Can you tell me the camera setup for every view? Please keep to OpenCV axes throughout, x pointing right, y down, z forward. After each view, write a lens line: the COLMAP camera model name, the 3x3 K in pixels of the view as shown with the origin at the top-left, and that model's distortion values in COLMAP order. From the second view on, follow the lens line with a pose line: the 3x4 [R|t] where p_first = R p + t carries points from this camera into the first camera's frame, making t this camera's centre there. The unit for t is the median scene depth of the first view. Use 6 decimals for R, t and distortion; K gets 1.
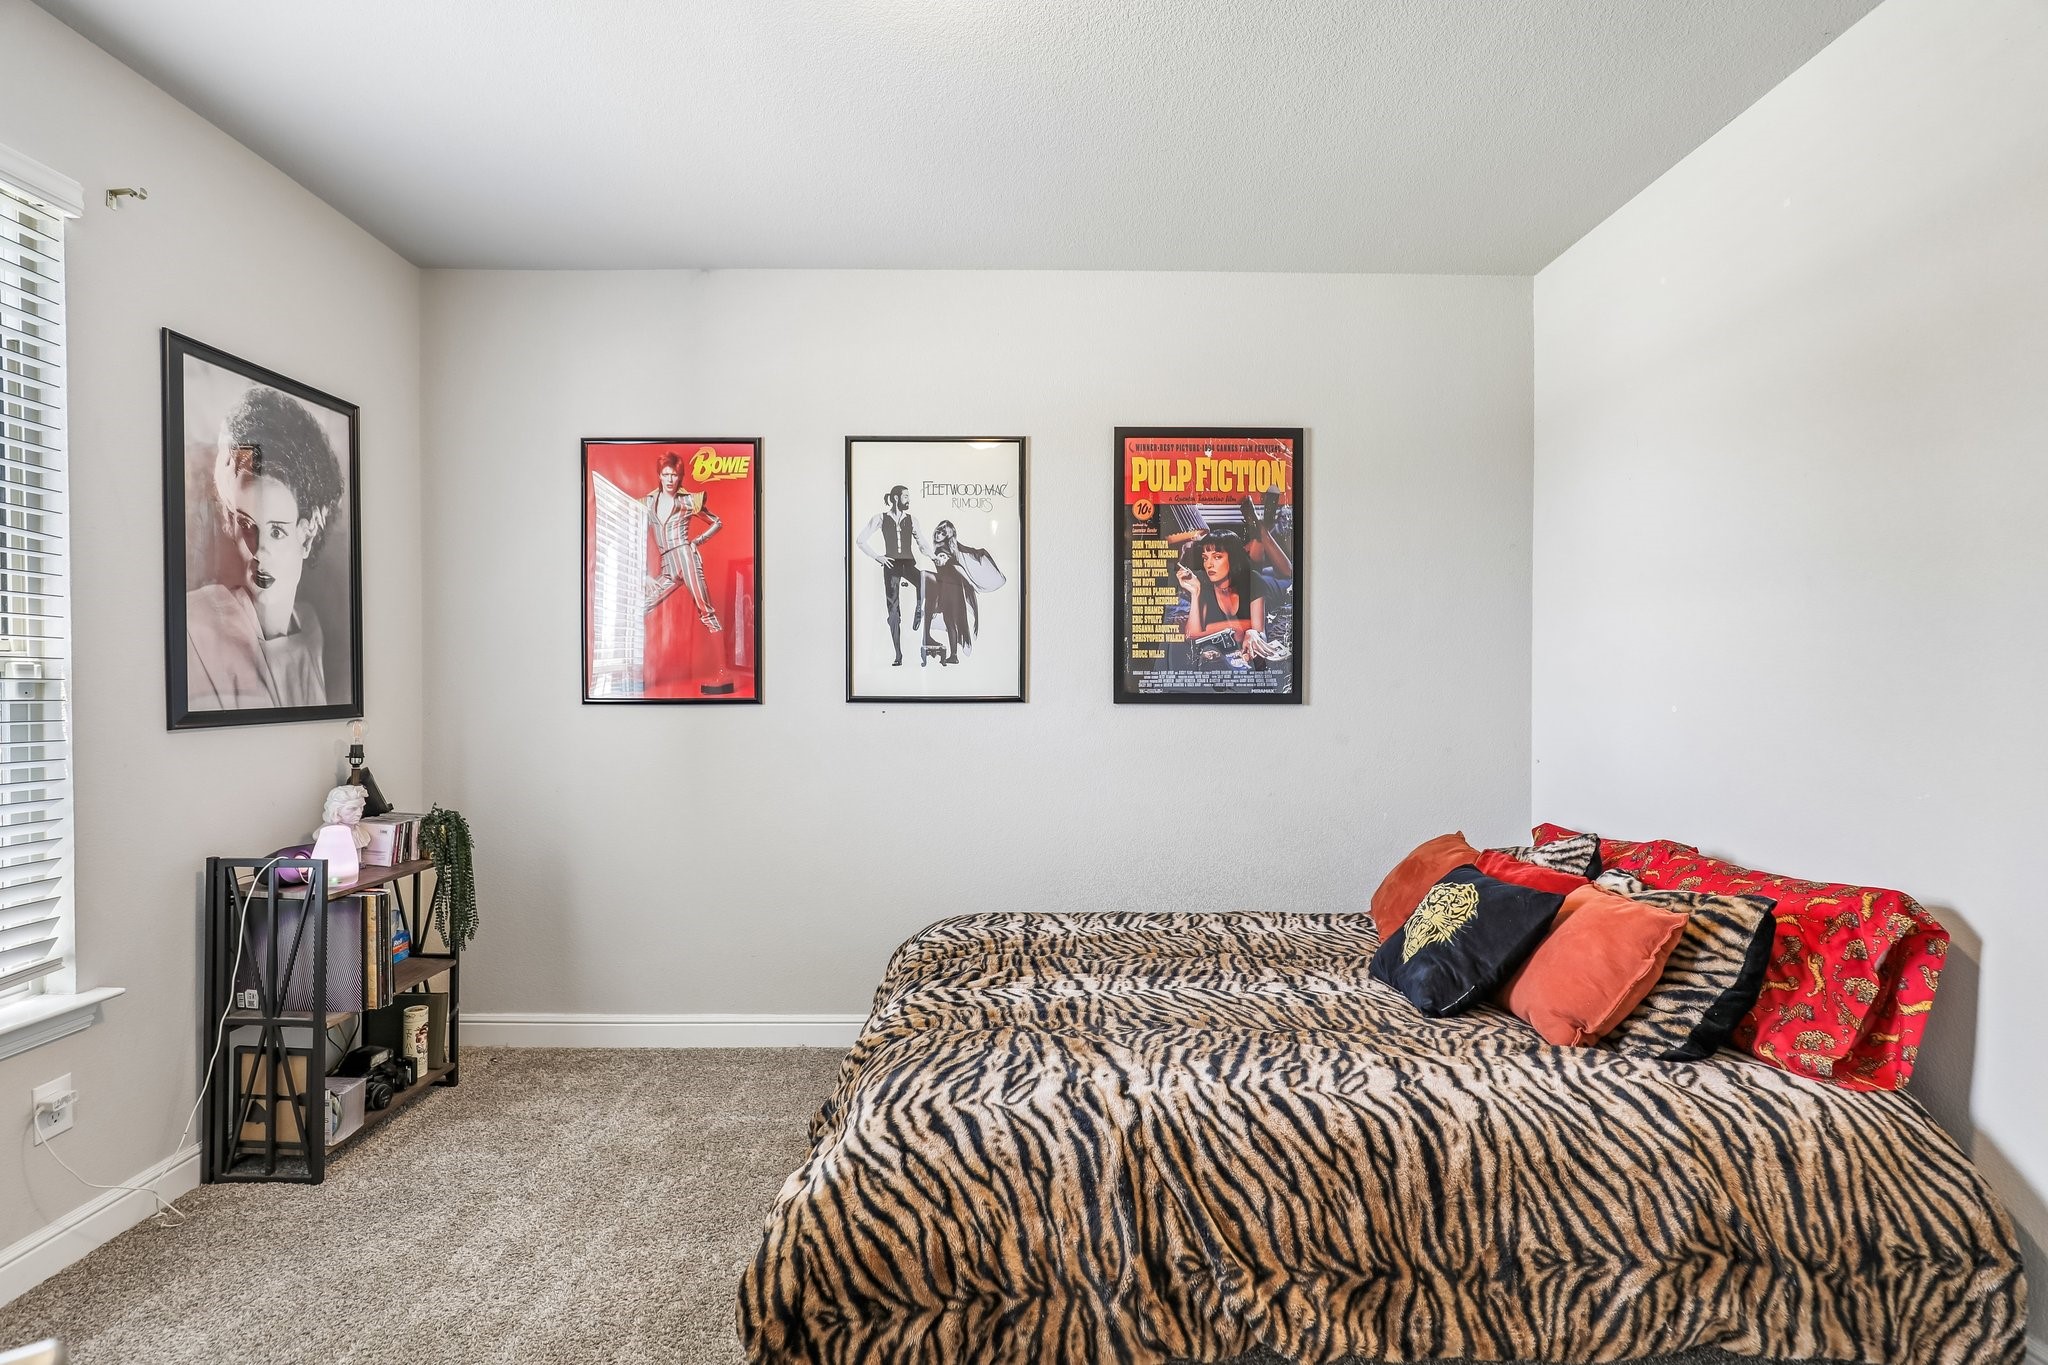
lens RADIAL K [[948.9, 0, 1021.2], [0, 948.9, 680.2], [0, 0, 1]] dist [-0.013704, 0.002892]
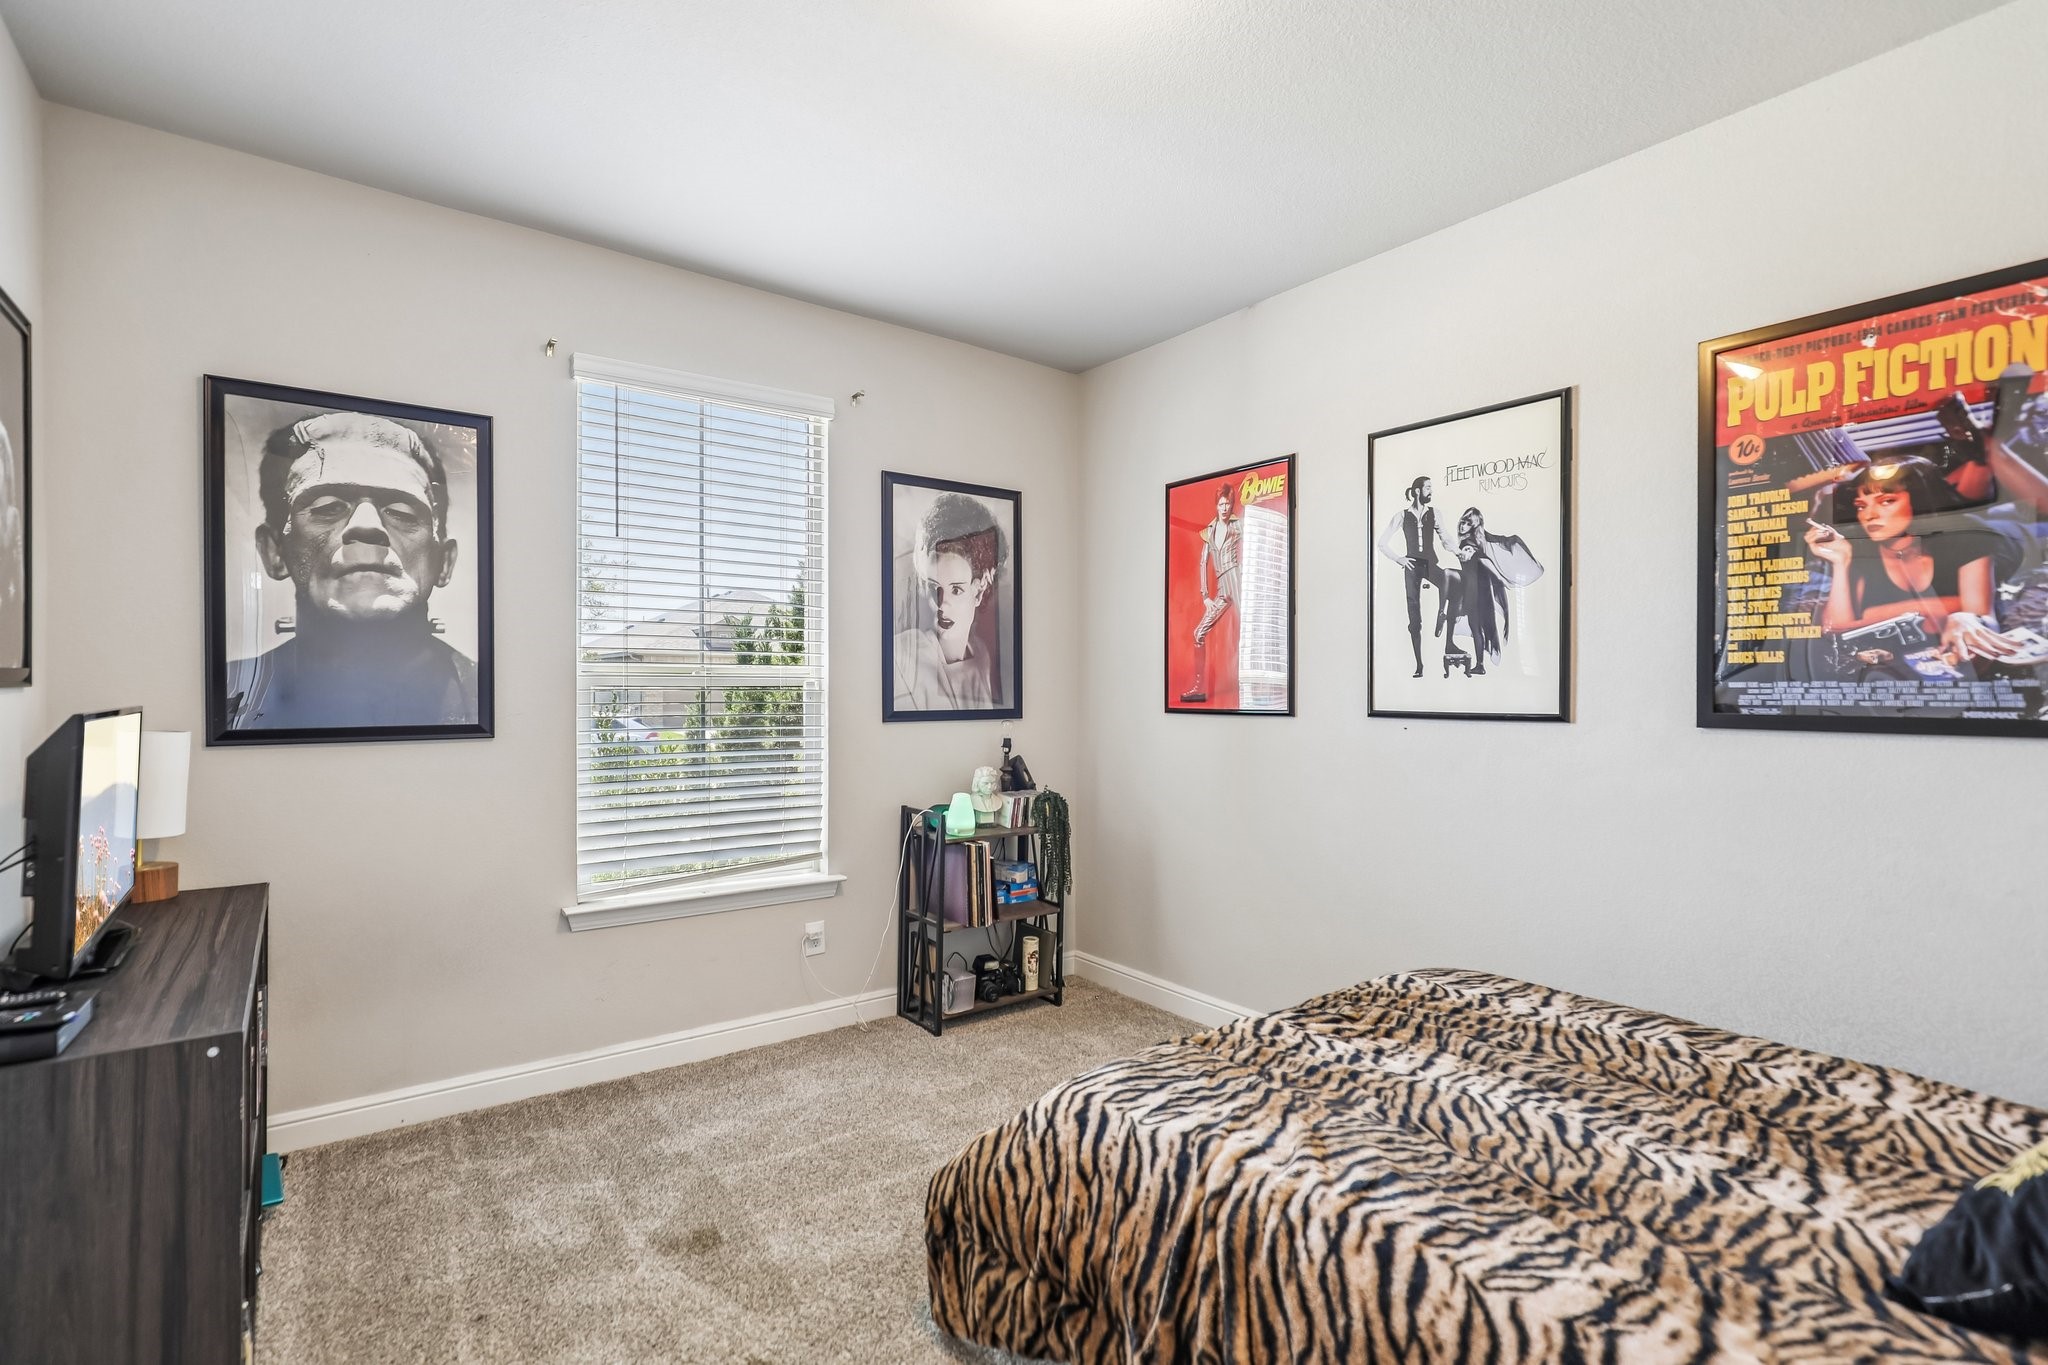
lens RADIAL K [[948.9, 0, 1008.5], [0, 948.9, 682.9], [0, 0, 1]] dist [-0.013704, 0.002892]
pose [[0.590111, -0.003790, -0.807313, 0.449290], [-0.004965, 0.999953, -0.008324, -0.000728], [0.807307, 0.008920, 0.590064, 0.194064]]
